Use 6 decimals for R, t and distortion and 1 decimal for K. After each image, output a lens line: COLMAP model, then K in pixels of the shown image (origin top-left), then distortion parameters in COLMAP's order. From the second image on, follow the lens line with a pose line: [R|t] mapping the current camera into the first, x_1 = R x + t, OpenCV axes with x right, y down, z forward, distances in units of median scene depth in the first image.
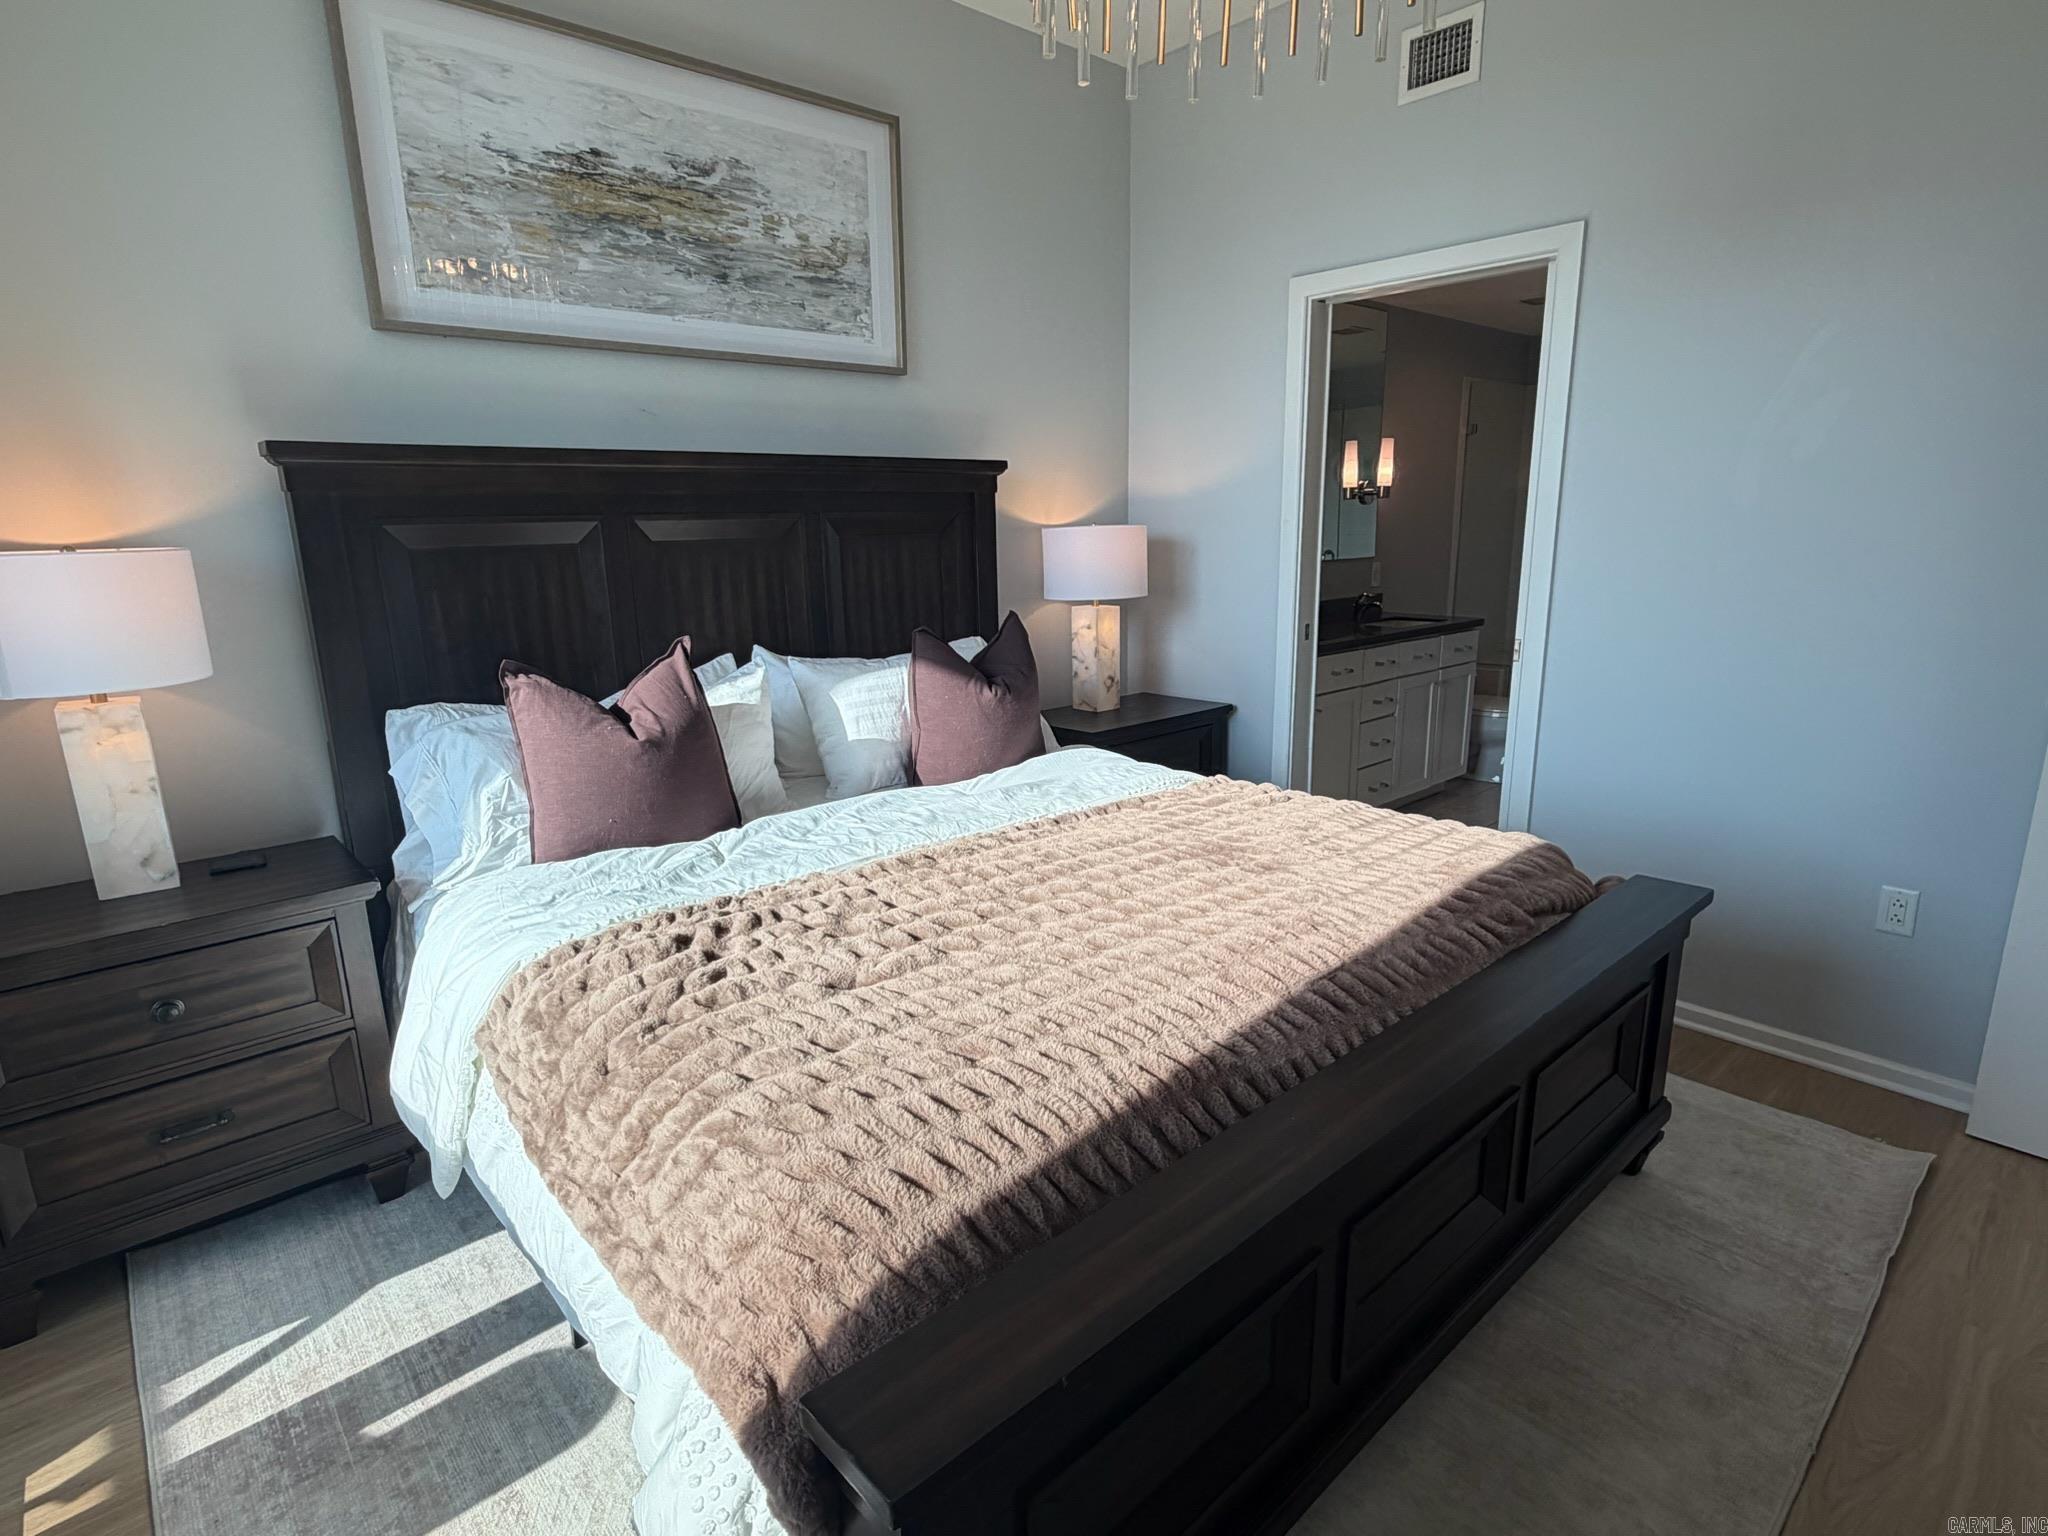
lens RADIAL K [[1060.8, 0, 1024.0], [0, 1060.8, 768.0], [0, 0, 1]] dist [0.002385, 0.001207]
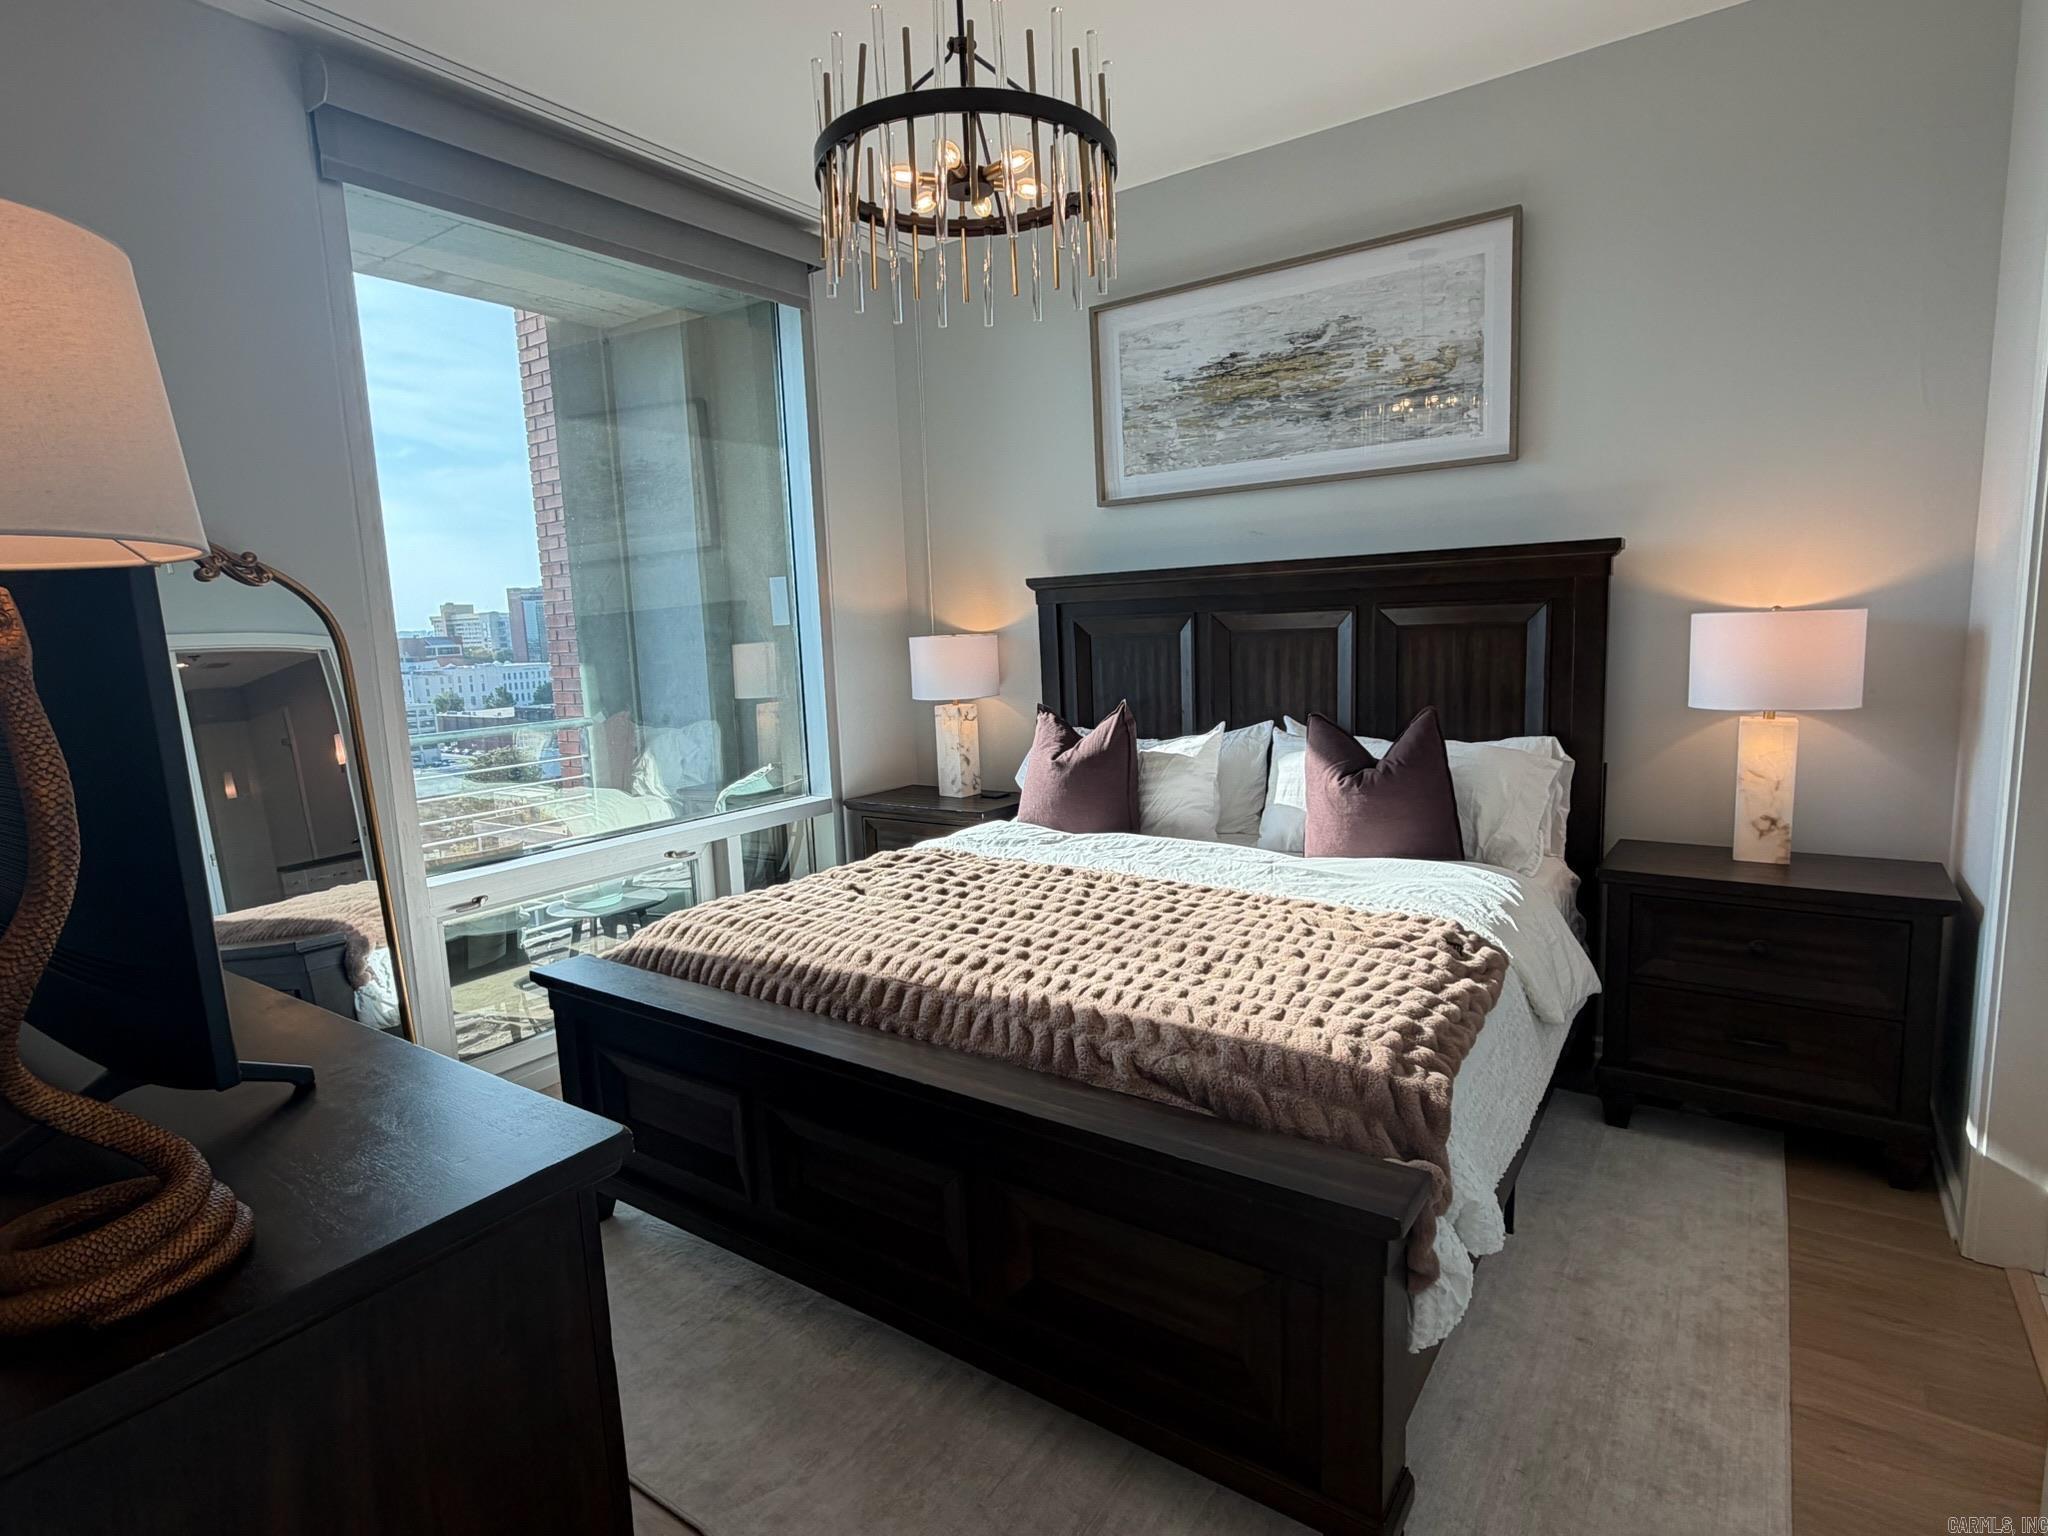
lens RADIAL K [[1060.8, 0, 1024.0], [0, 1060.8, 768.0], [0, 0, 1]] dist [0.002385, 0.001207]
pose [[0.224476, 0.141879, -0.964096, 0.862700], [-0.191142, 0.976536, 0.099206, -0.122766], [0.955550, 0.162010, 0.246328, 0.435153]]
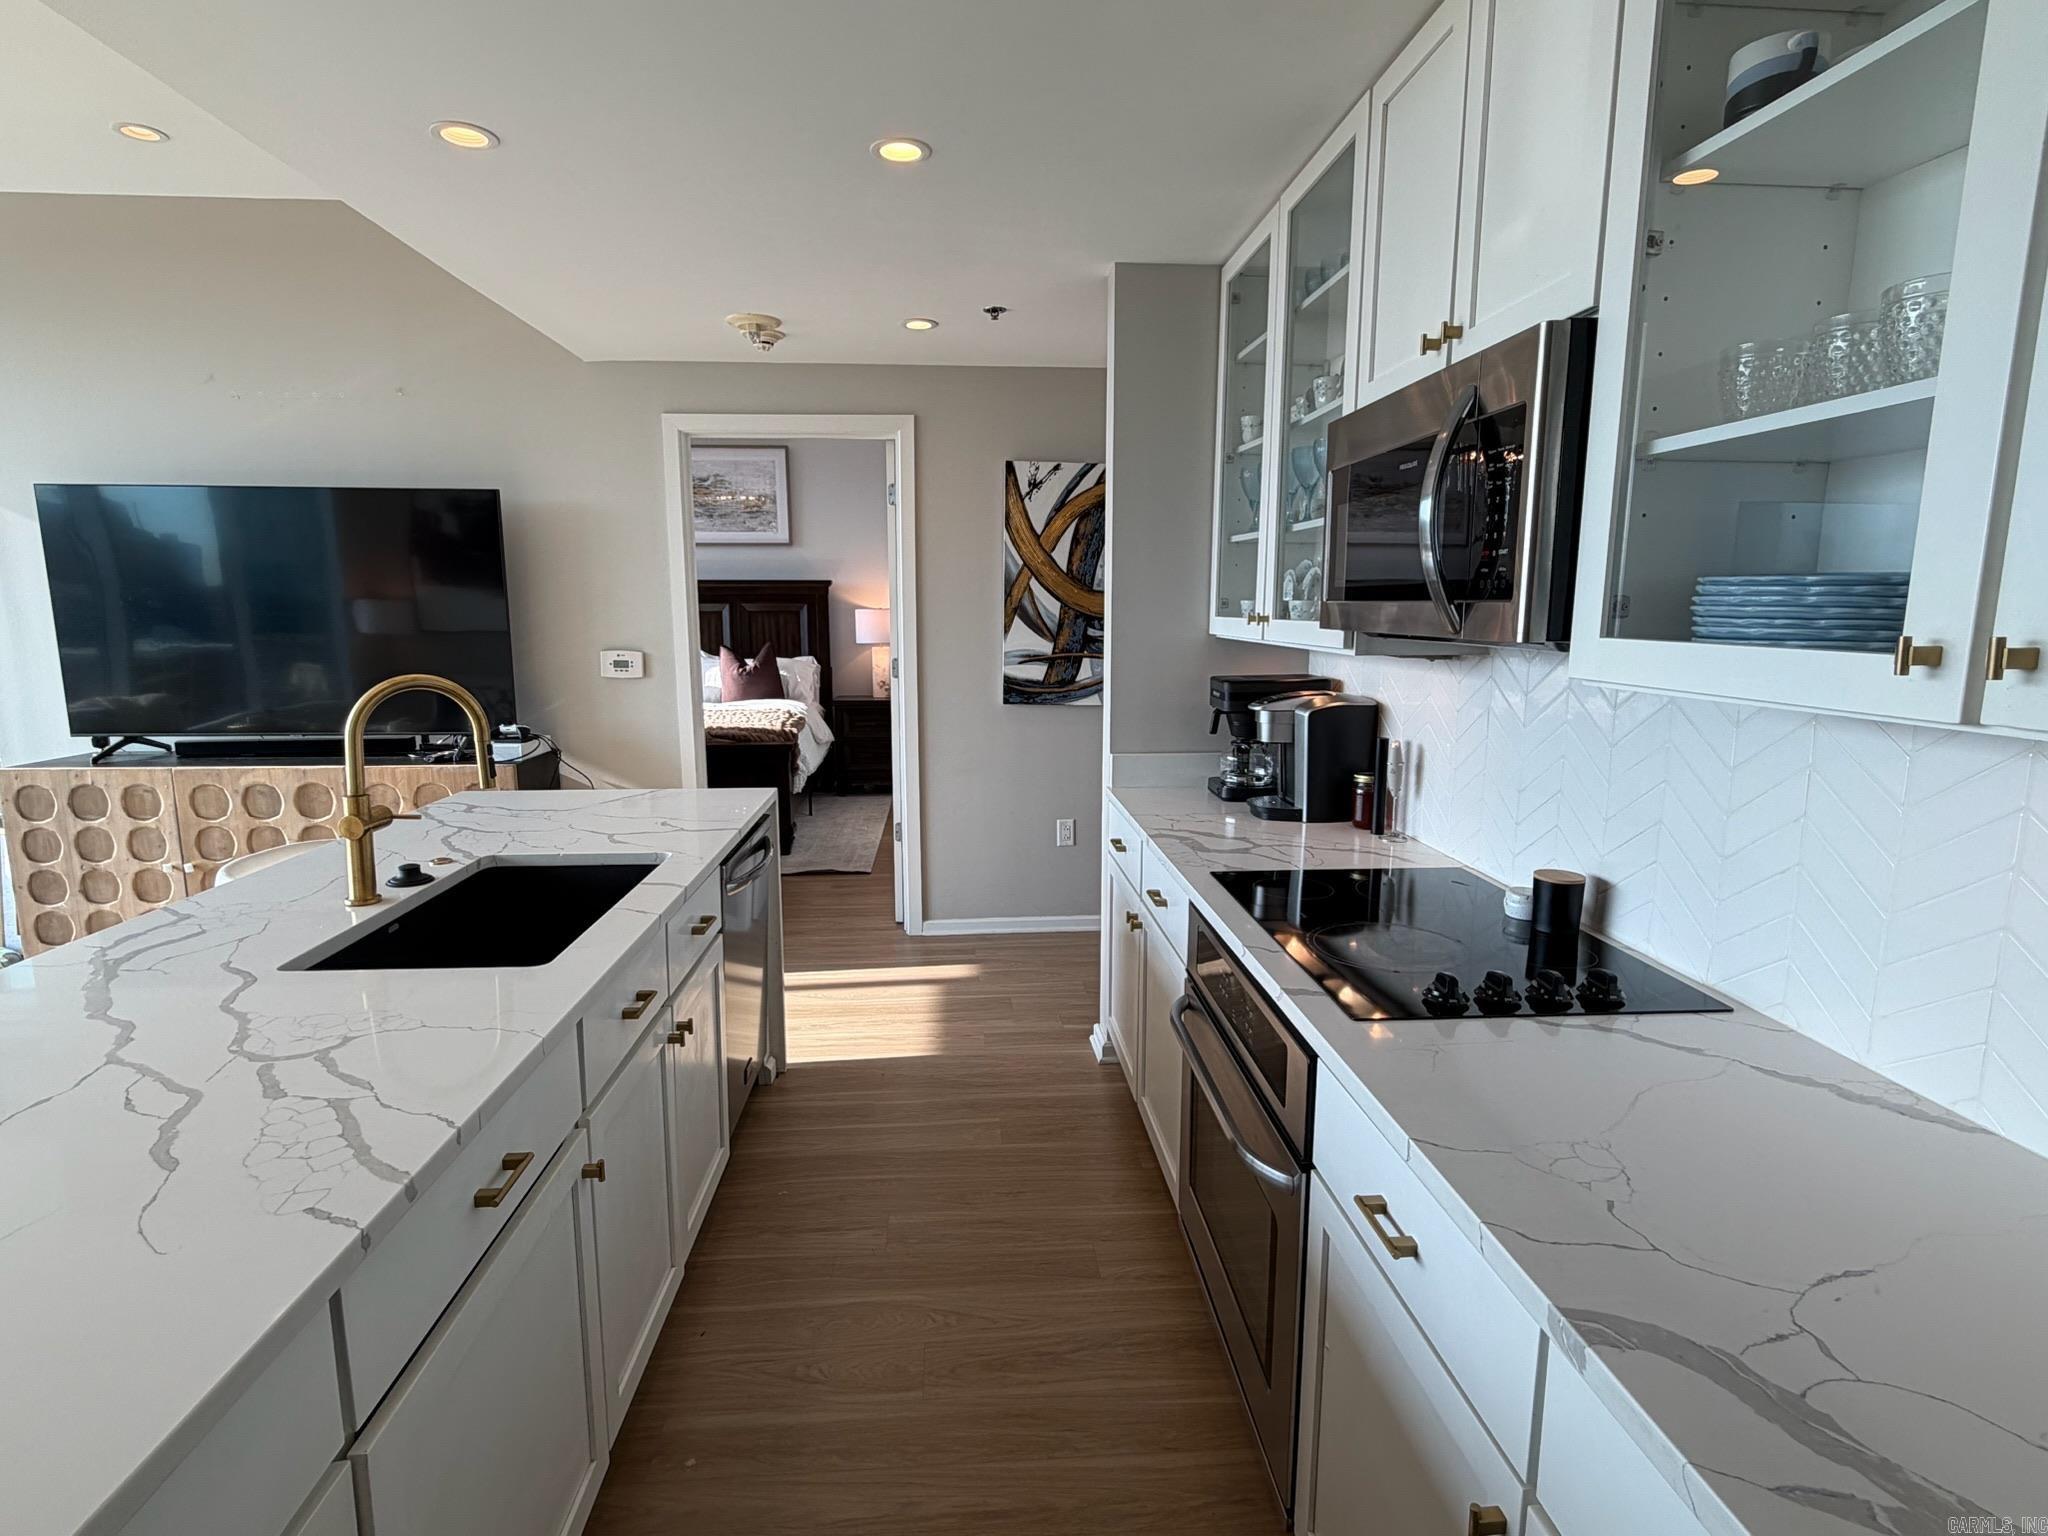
lens RADIAL K [[1023.0, 0, 1021.4], [0, 1023.0, 767.7], [0, 0, 1]] dist [-0.000022, 0.000128]
pose [[0.785972, 0.109001, -0.608577, 1.999389], [-0.155440, 0.987557, -0.023870, 0.112339], [0.598403, 0.113358, 0.793135, -0.526446]]
